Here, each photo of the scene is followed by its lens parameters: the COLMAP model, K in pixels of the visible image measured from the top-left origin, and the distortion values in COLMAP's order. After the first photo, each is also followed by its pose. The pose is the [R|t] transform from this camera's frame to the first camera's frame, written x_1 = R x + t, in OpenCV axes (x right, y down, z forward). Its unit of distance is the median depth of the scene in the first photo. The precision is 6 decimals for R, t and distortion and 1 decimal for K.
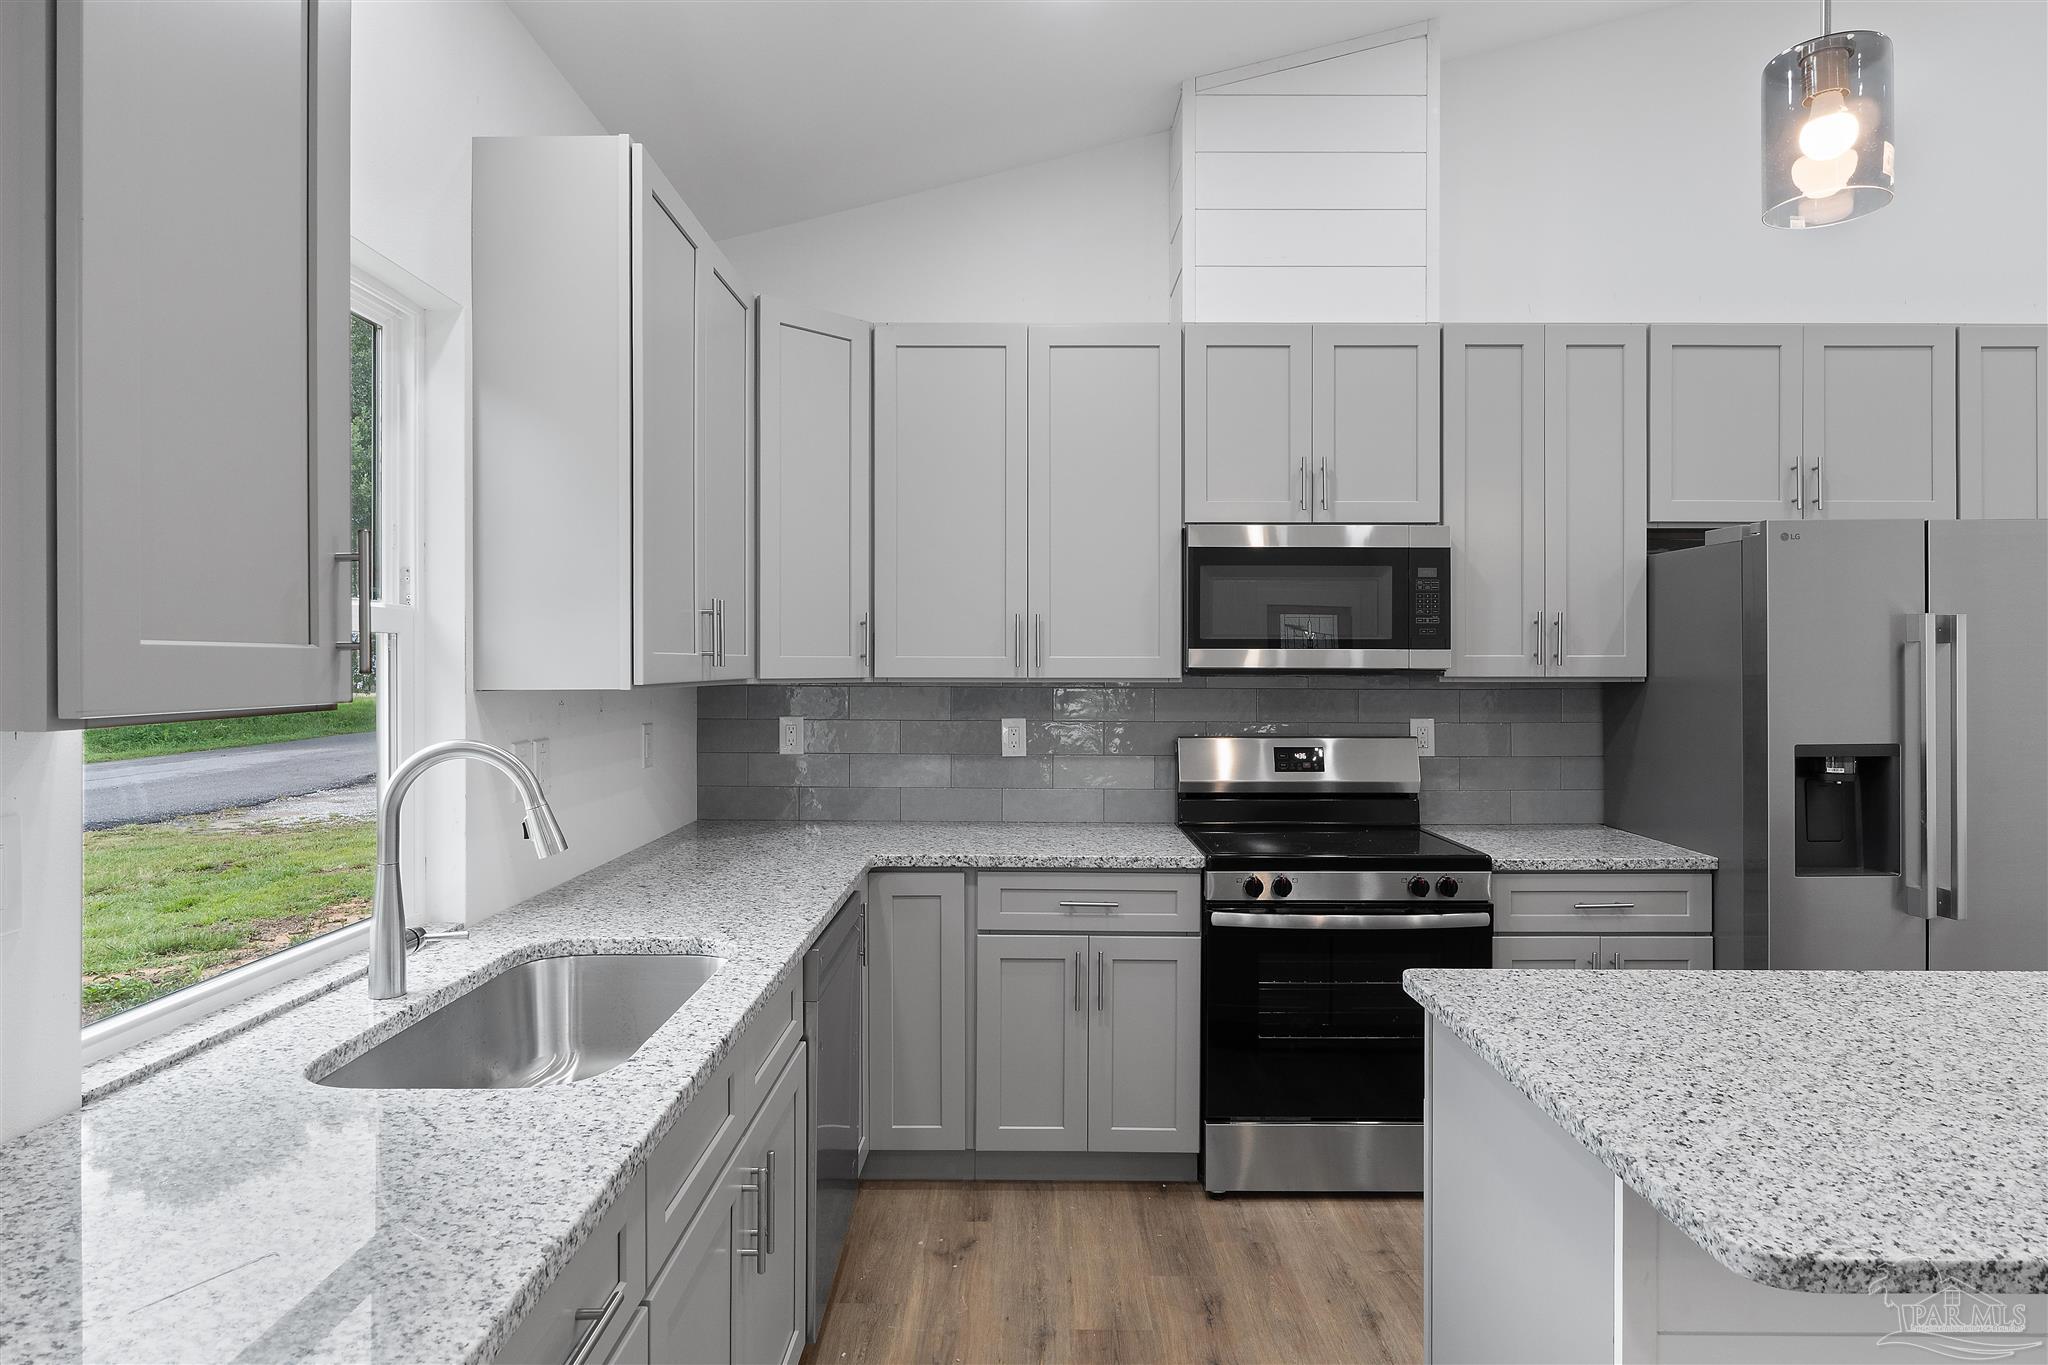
lens RADIAL K [[1156.3, 0, 1031.2], [0, 1156.3, 676.0], [0, 0, 1]] dist [-0.004571, 0.000009]
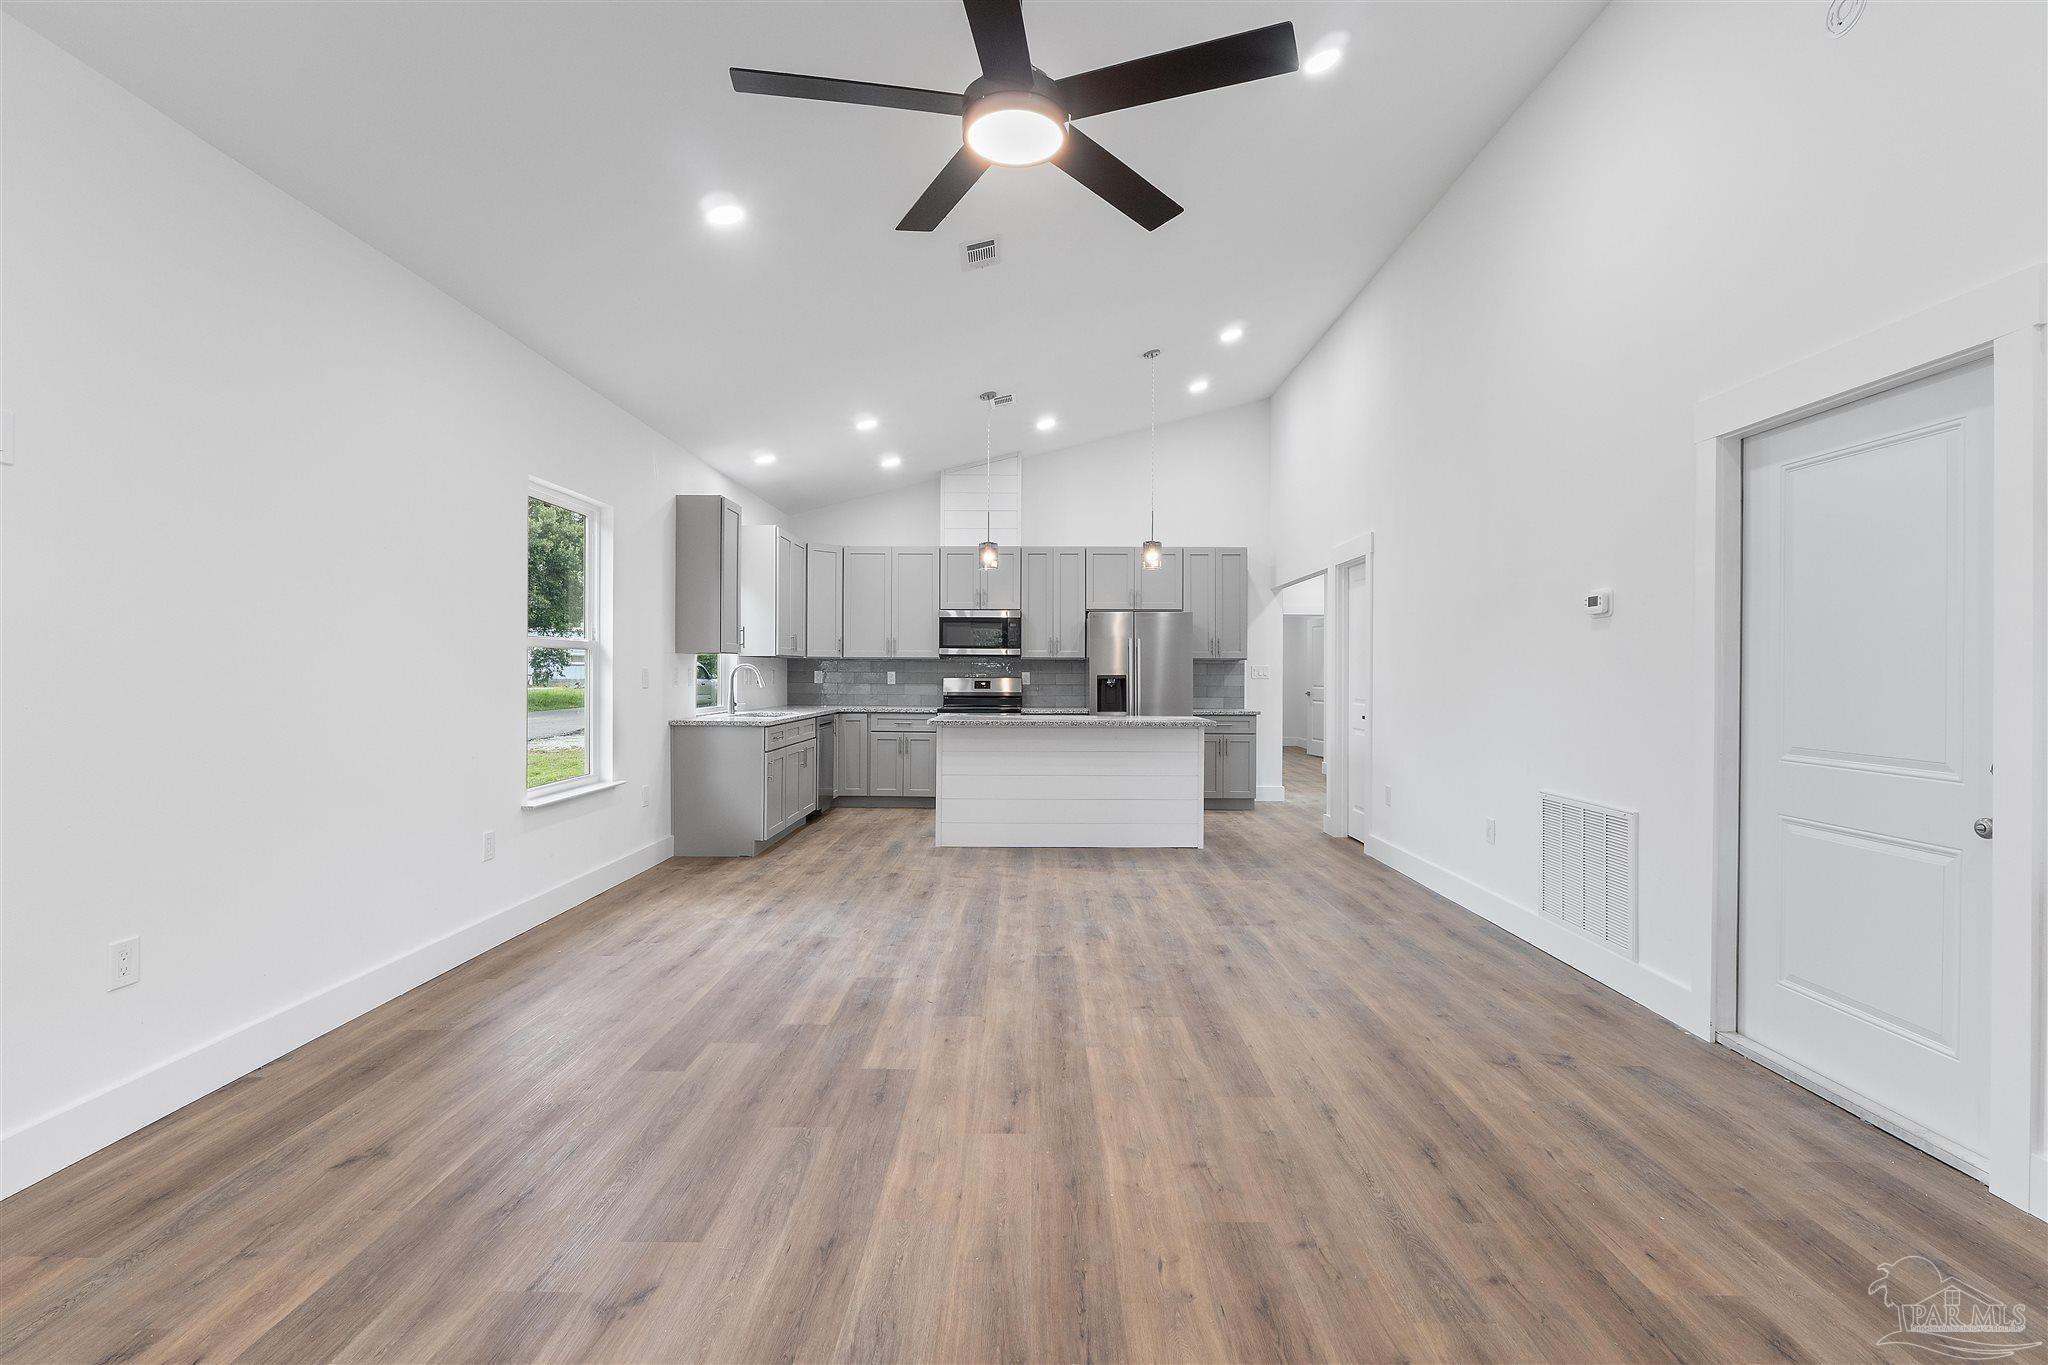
lens RADIAL K [[940.5, 0, 1035.5], [0, 940.5, 673.4], [0, 0, 1]] dist [-0.004956, -0.000460]
pose [[0.999986, 0.003189, -0.004327, 0.413414], [-0.003230, 0.999950, -0.009511, 0.070180], [0.004297, 0.009525, 0.999945, -1.620631]]
